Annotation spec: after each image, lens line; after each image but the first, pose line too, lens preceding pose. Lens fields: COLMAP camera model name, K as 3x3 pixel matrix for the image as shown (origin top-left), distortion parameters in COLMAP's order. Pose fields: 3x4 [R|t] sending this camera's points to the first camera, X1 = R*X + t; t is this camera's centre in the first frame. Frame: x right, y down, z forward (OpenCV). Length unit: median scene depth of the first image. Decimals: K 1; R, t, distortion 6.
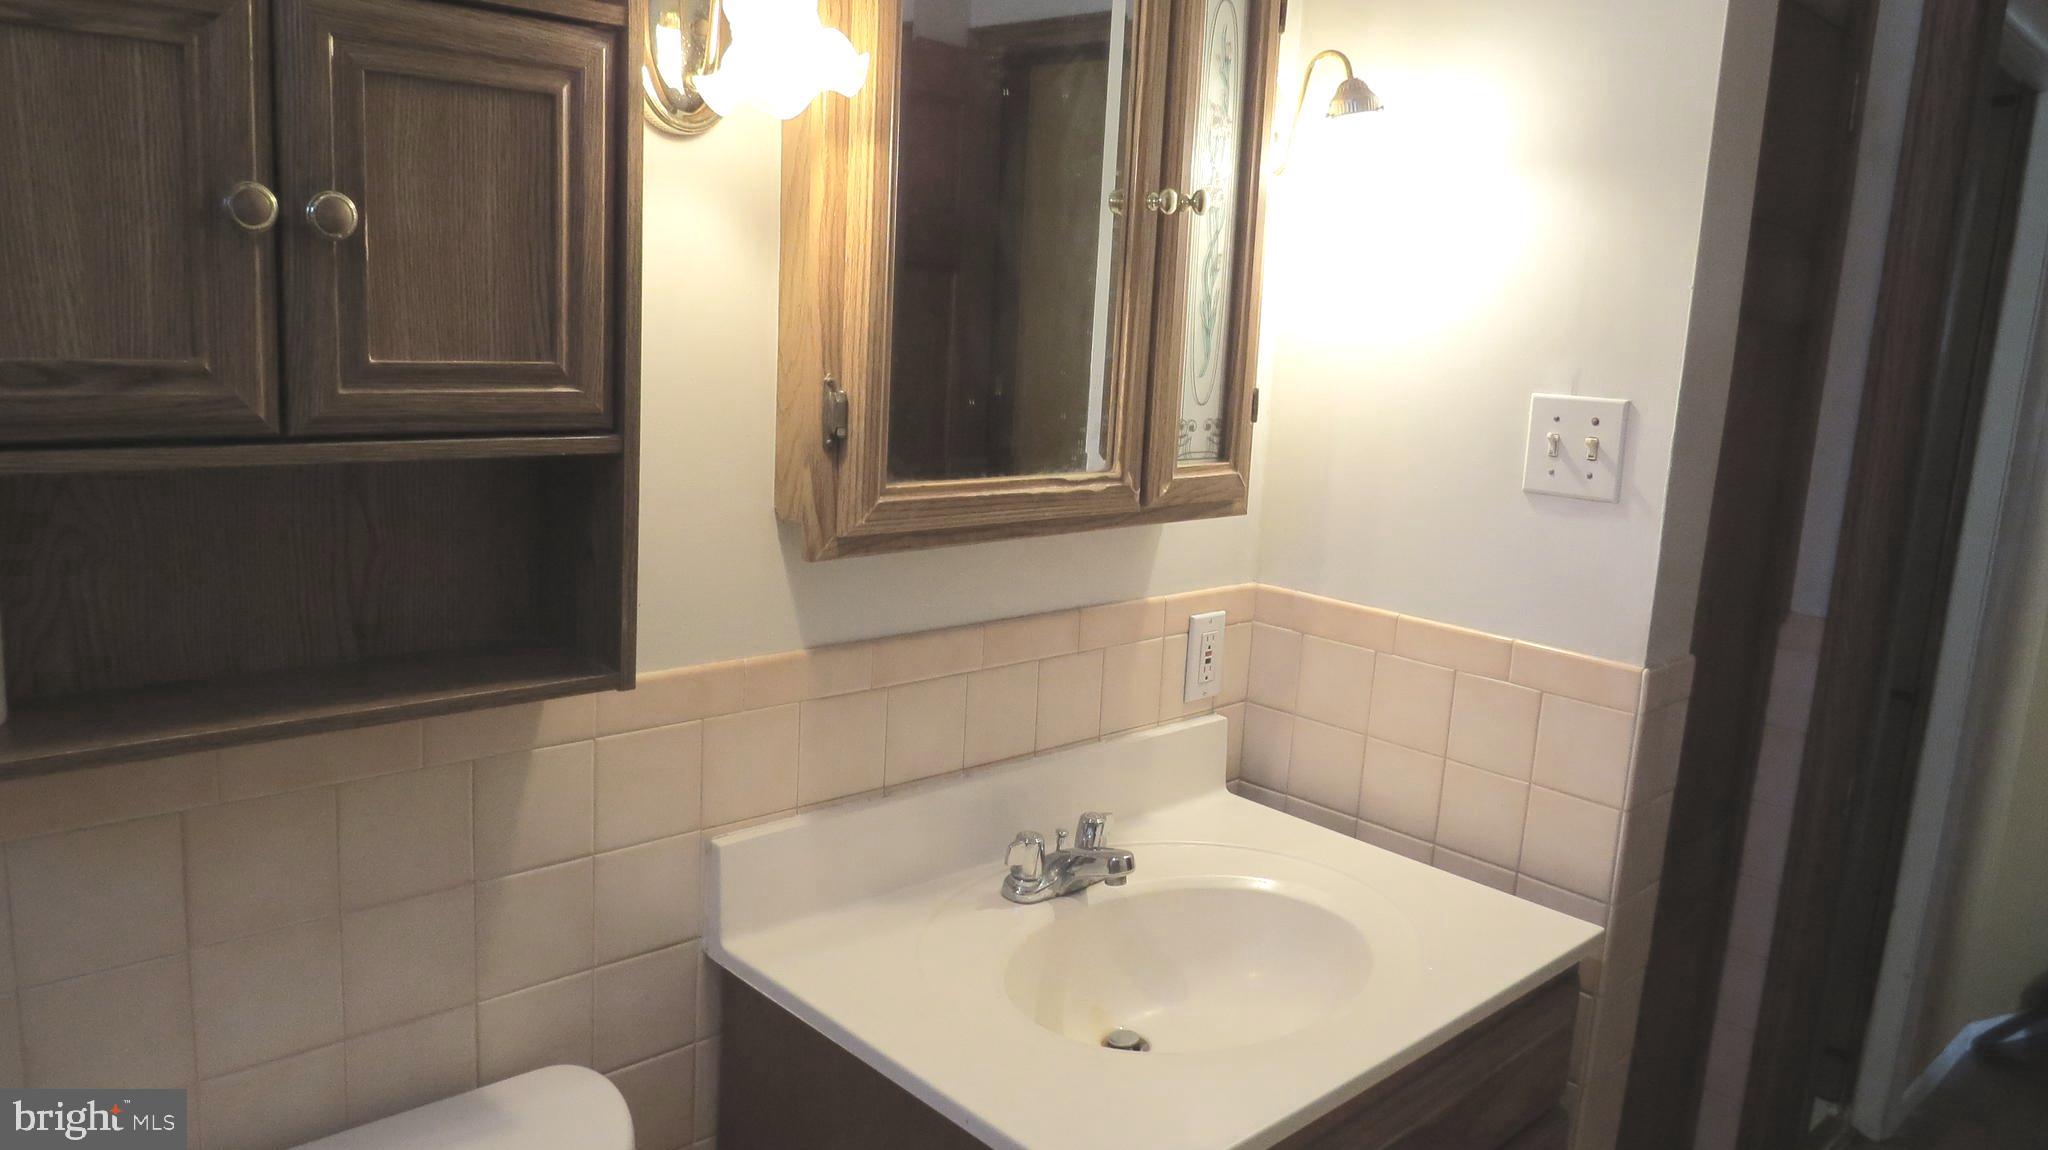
lens RADIAL K [[1450.3, 0, 1024.7], [0, 1450.3, 570.3], [0, 0, 1]] dist [-0.019672, -0.009771]
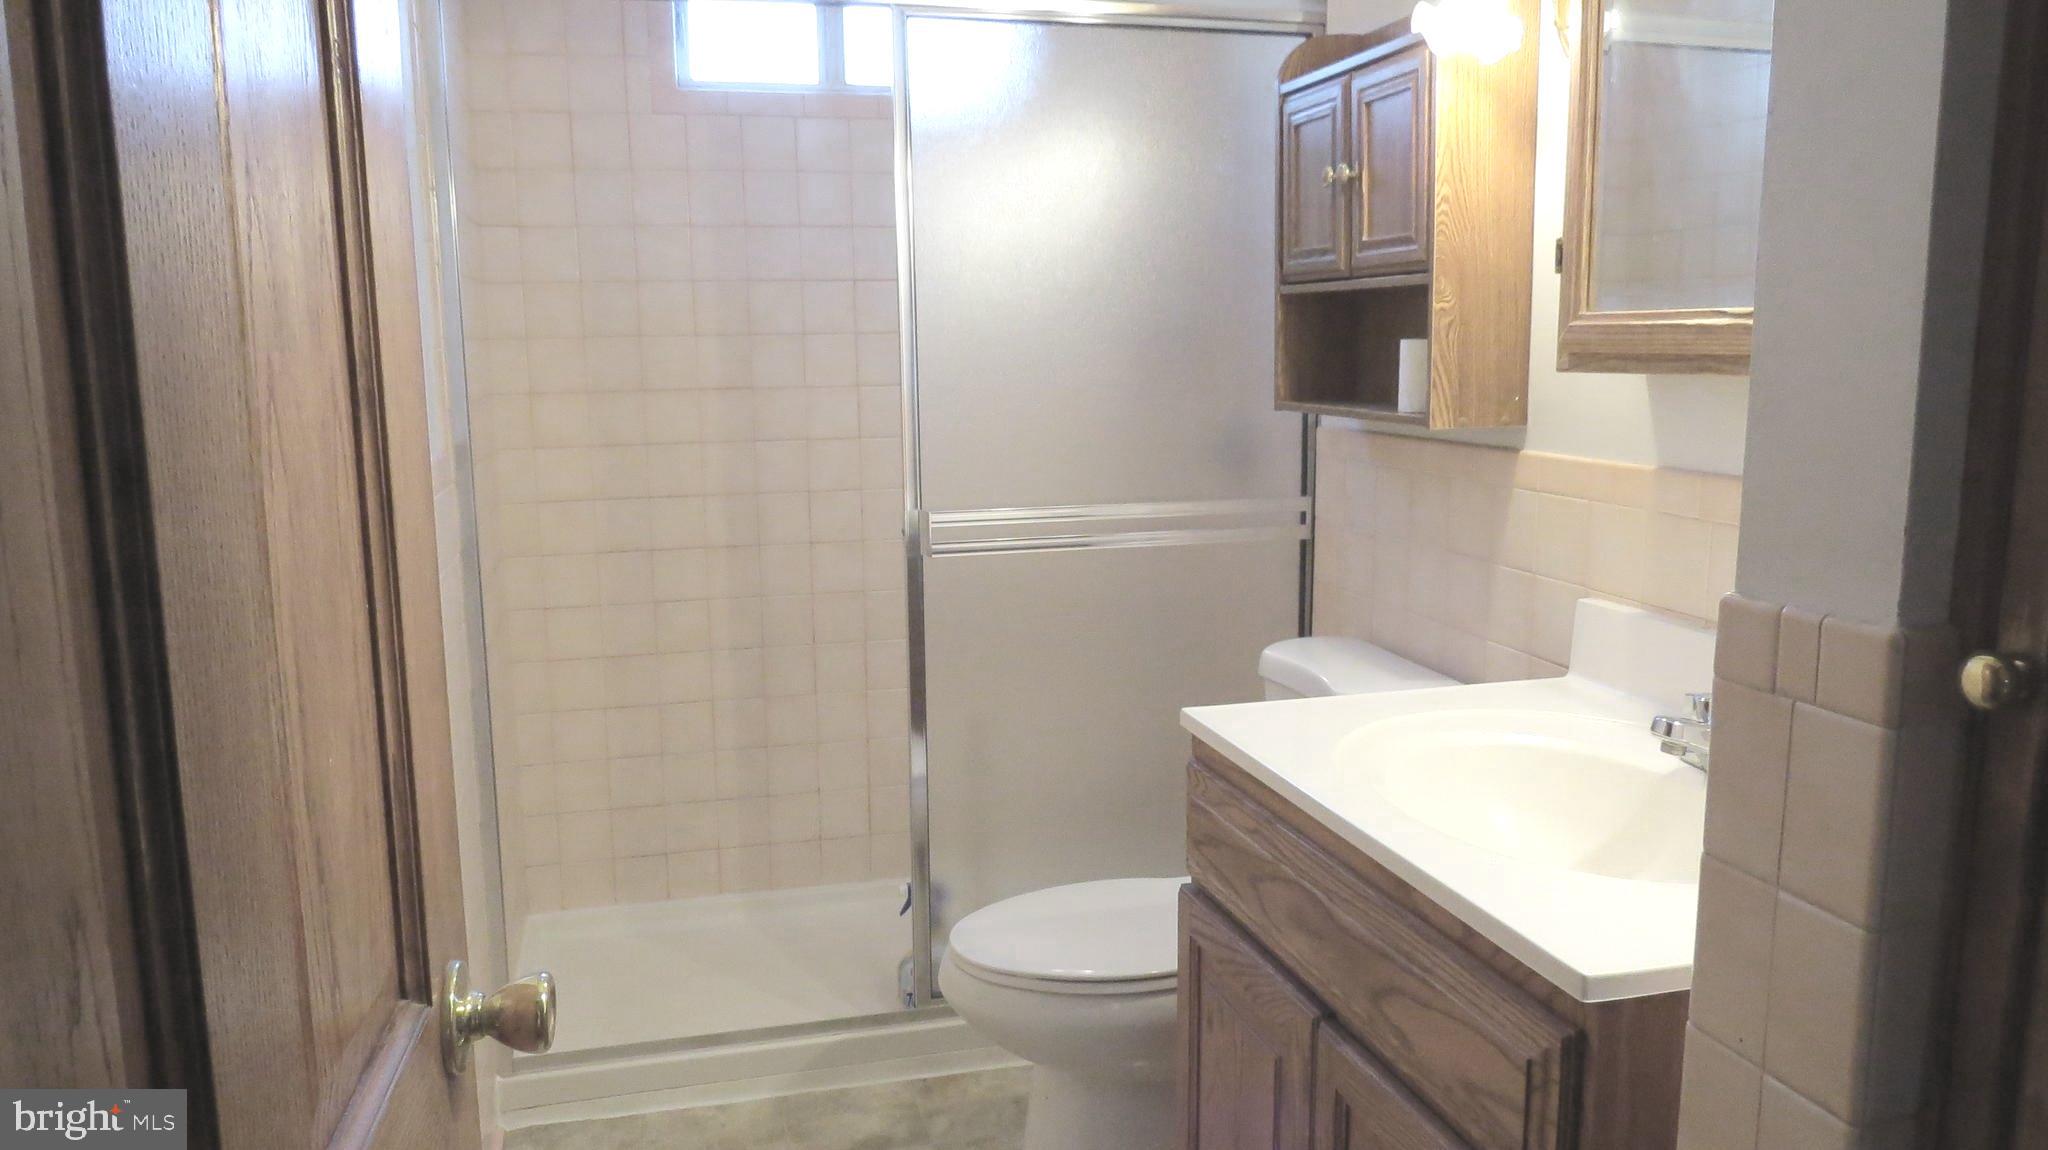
lens RADIAL K [[1450.3, 0, 1009.2], [0, 1450.3, 573.9], [0, 0, 1]] dist [-0.019672, -0.009771]
pose [[-0.488077, 0.088377, -0.868315, 1.119736], [-0.177646, 0.963976, 0.197968, -0.000175], [0.854530, 0.250877, -0.454795, 1.094388]]
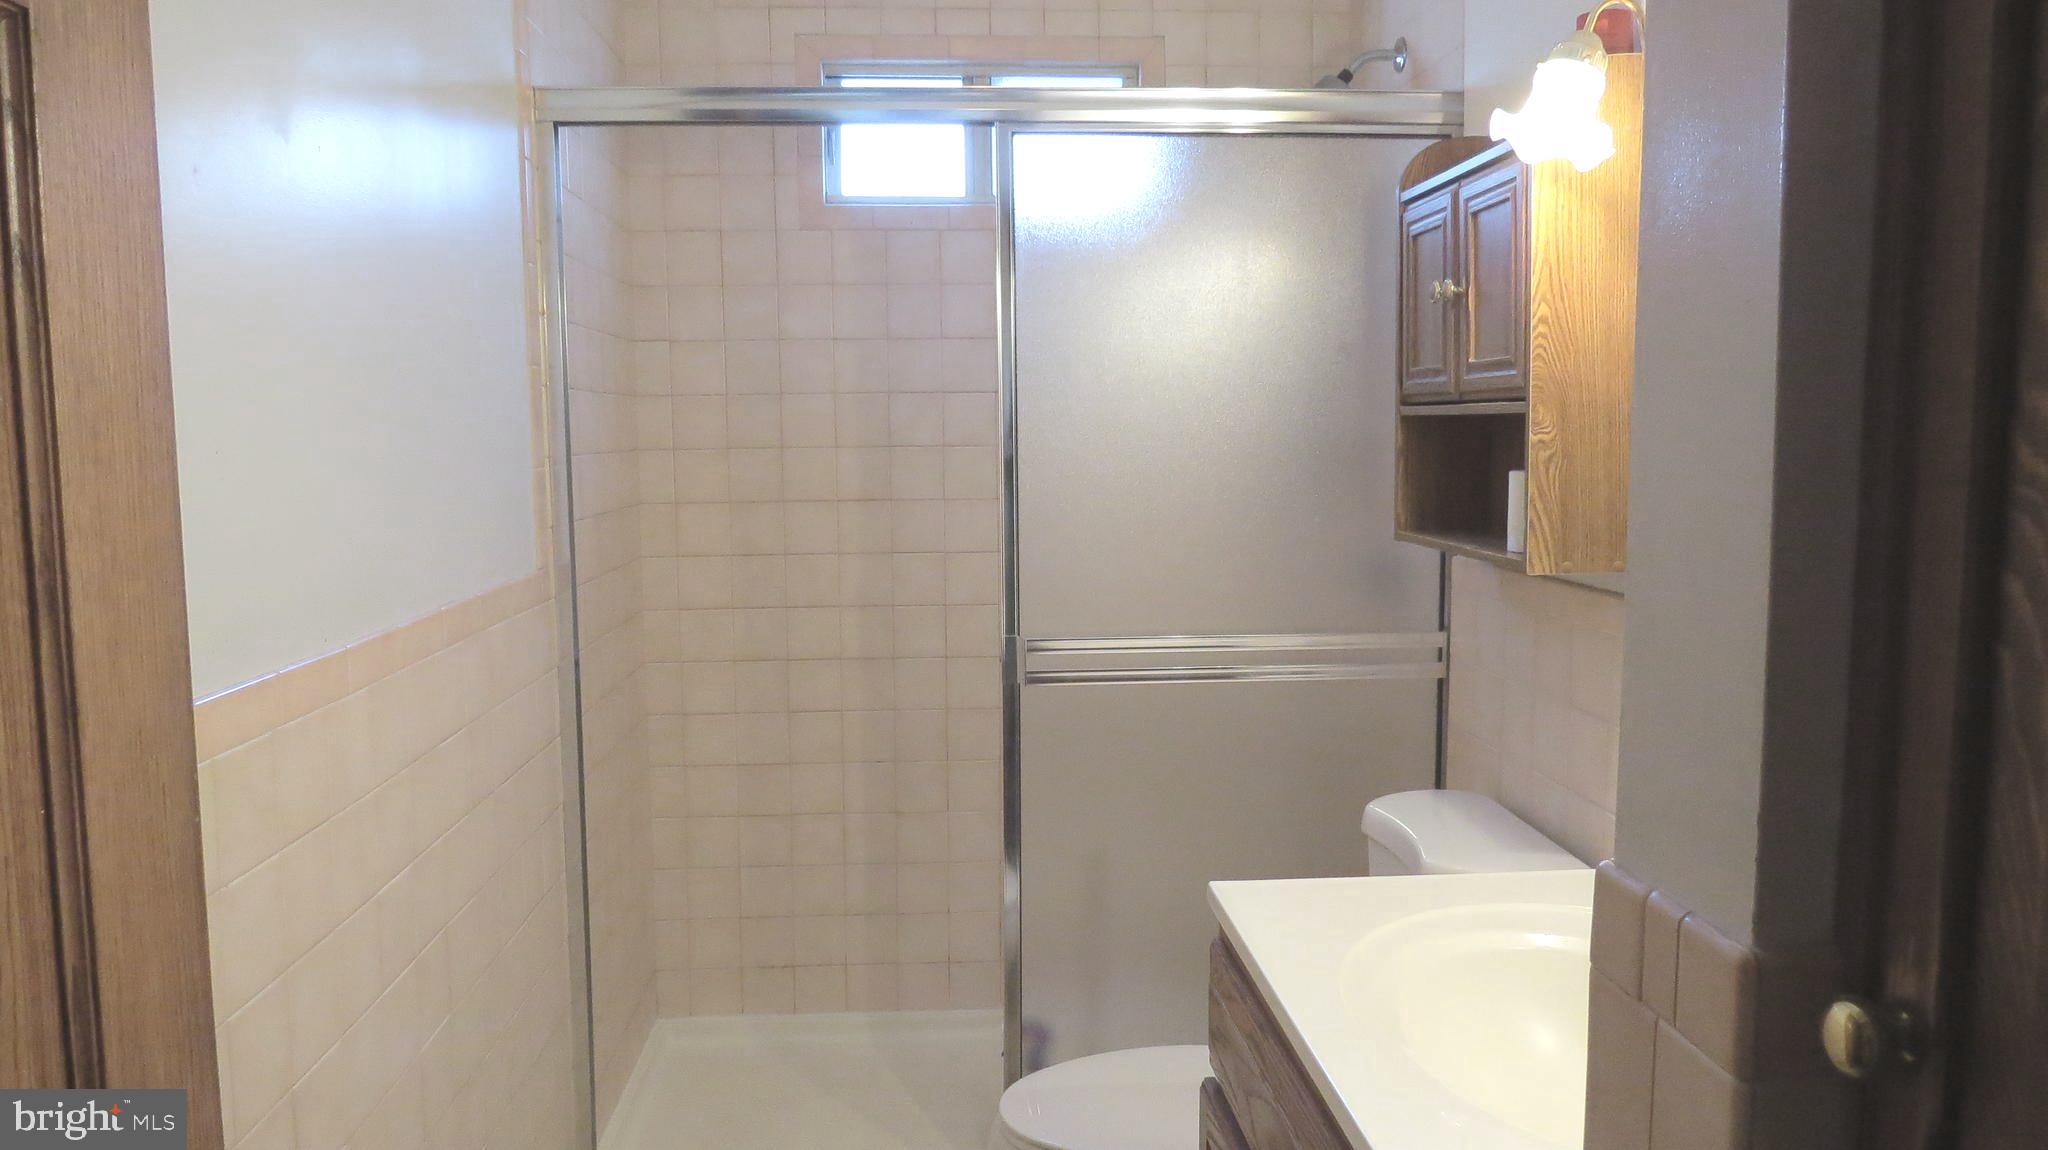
lens RADIAL K [[1450.3, 0, 1030.2], [0, 1450.3, 567.1], [0, 0, 1]] dist [-0.019672, -0.009771]
pose [[-0.644064, 0.024235, -0.764588, 0.933127], [-0.169396, 0.970166, 0.173446, -0.076016], [0.745980, 0.241228, -0.620744, 1.215974]]
